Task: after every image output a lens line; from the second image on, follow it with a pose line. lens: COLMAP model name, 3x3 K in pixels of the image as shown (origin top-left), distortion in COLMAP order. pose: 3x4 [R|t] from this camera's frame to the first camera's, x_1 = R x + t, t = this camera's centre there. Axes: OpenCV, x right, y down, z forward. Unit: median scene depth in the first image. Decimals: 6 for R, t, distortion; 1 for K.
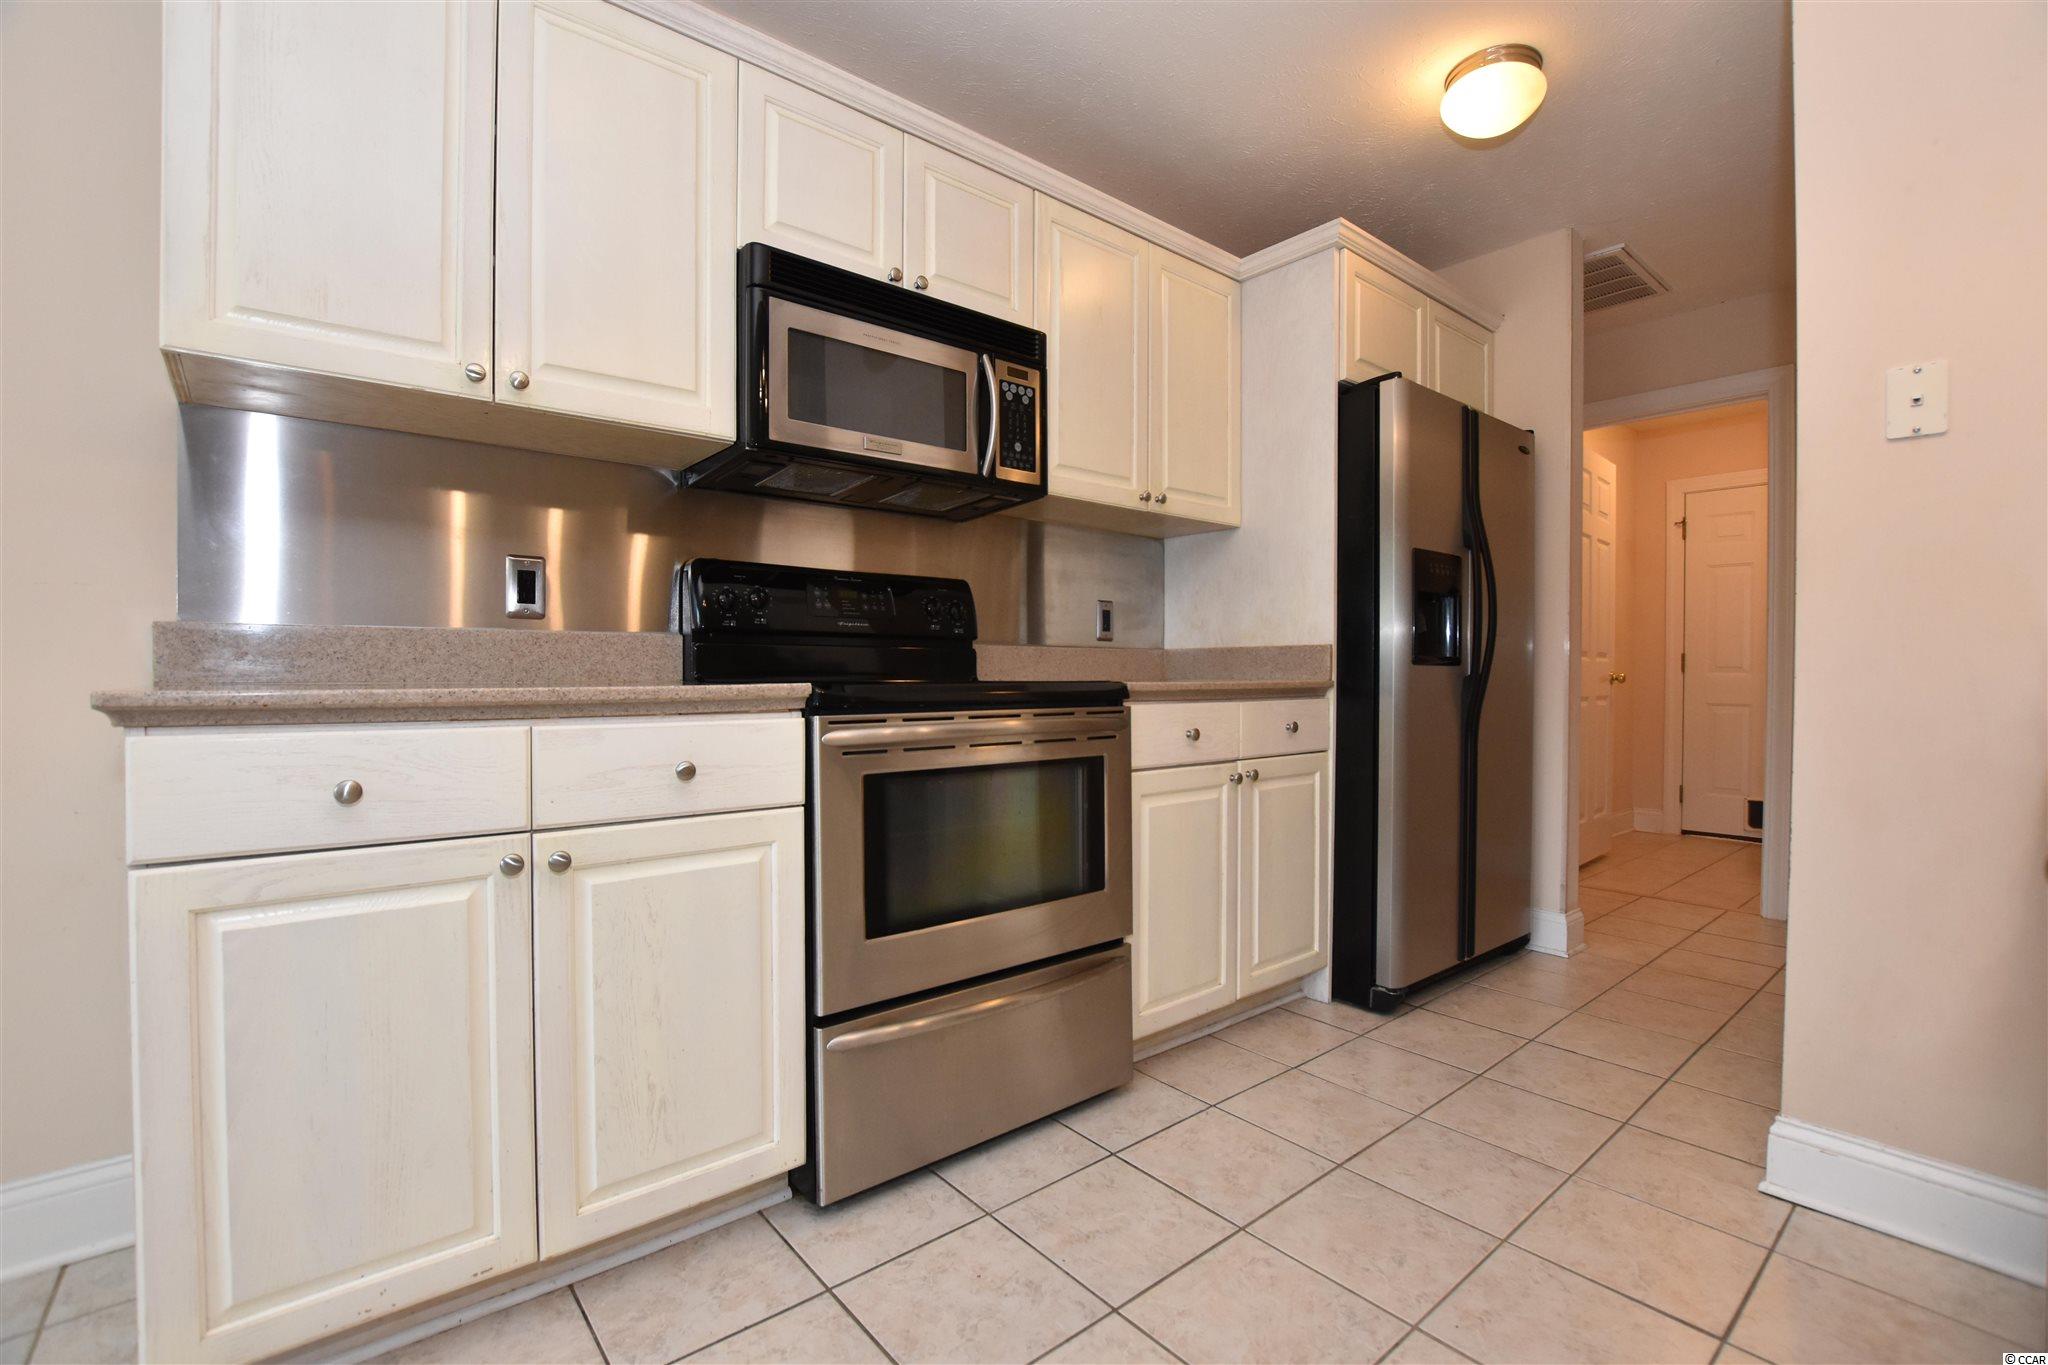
lens RADIAL K [[902.5, 0, 1028.9], [0, 902.5, 683.8], [0, 0, 1]] dist [-0.034758, 0.005470]
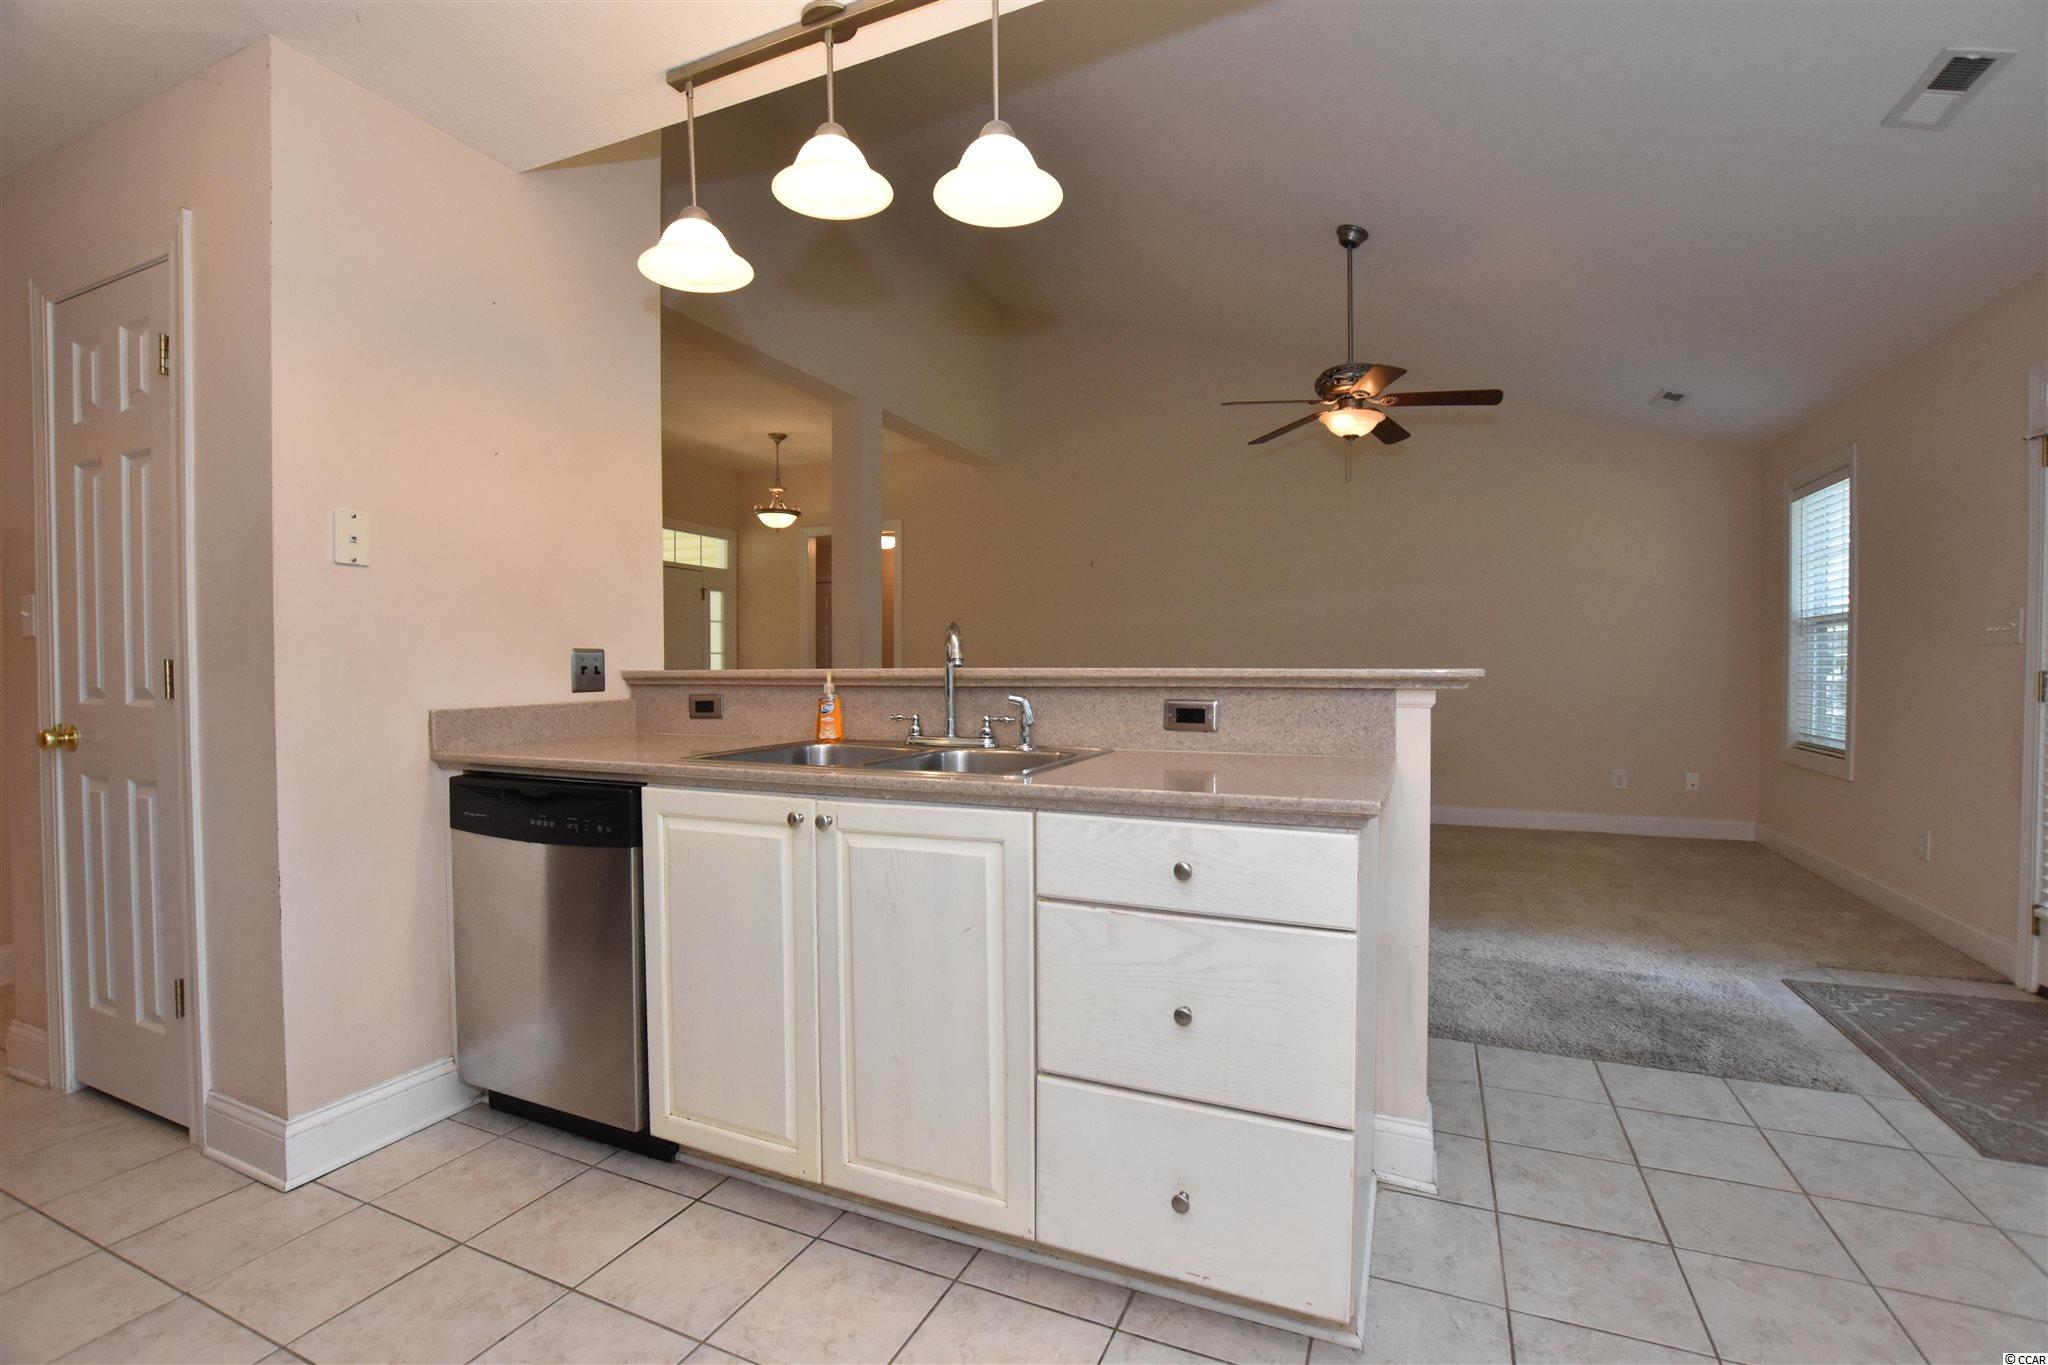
lens RADIAL K [[902.5, 0, 1028.0], [0, 902.5, 685.7], [0, 0, 1]] dist [-0.034758, 0.005470]
pose [[-0.437908, -0.022702, 0.898733, -0.561750], [0.015239, 0.999350, 0.032669, -0.101899], [-0.898891, 0.028002, -0.437277, 0.546659]]
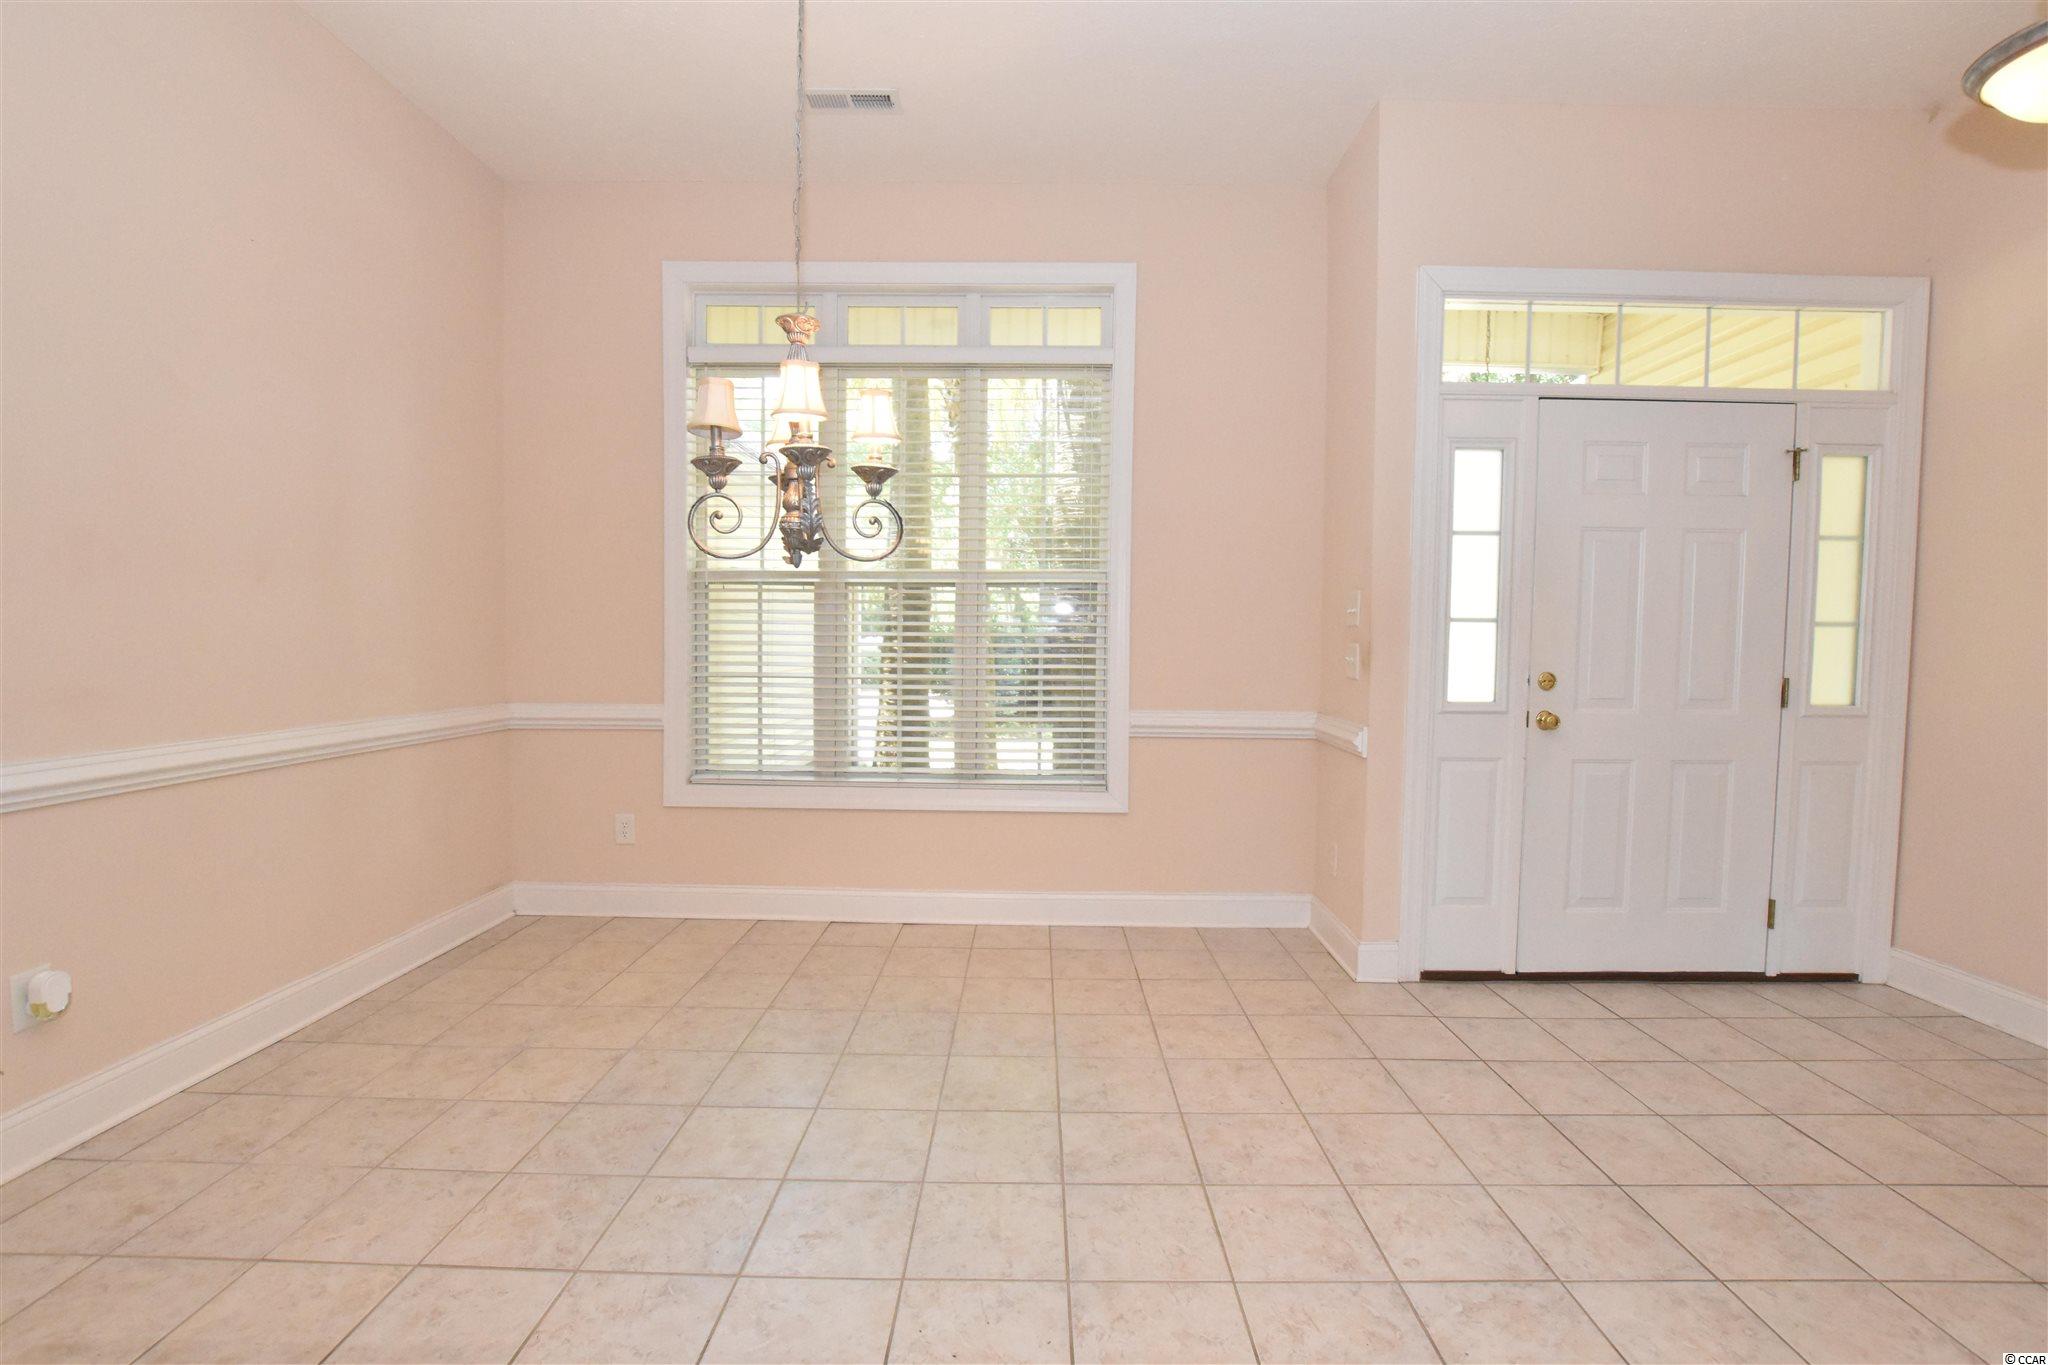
lens RADIAL K [[902.5, 0, 1033.8], [0, 902.5, 685.4], [0, 0, 1]] dist [-0.034758, 0.005470]
pose [[0.647804, -0.039688, 0.760772, 2.157598], [0.006252, 0.998885, 0.046786, -0.116199], [-0.761781, -0.025552, 0.647330, 0.013917]]
